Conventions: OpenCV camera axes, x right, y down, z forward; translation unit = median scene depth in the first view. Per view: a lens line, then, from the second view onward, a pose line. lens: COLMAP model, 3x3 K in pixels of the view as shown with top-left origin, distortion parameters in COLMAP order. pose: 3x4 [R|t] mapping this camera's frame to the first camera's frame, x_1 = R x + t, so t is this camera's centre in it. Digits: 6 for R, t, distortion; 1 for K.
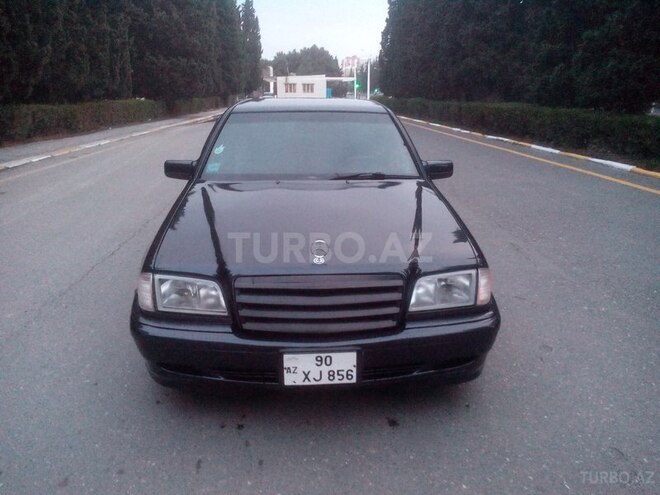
lens RADIAL K [[578.8, 0, 330.0], [0, 578.8, 247.5], [0, 0, 1]] dist [-0.039646, -0.006416]
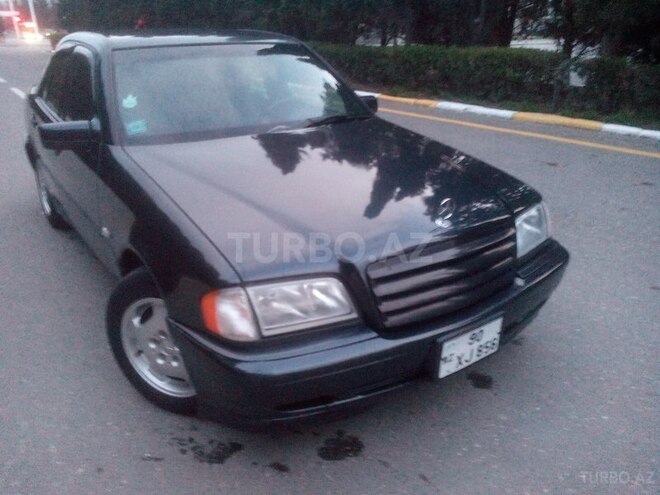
lens RADIAL K [[578.8, 0, 330.0], [0, 578.8, 247.5], [0, 0, 1]] dist [-0.039646, -0.006416]
pose [[0.862790, -0.212953, 0.458524, -0.551666], [0.171569, 0.976468, 0.130667, -0.078960], [-0.475560, -0.034070, 0.879023, 0.358407]]
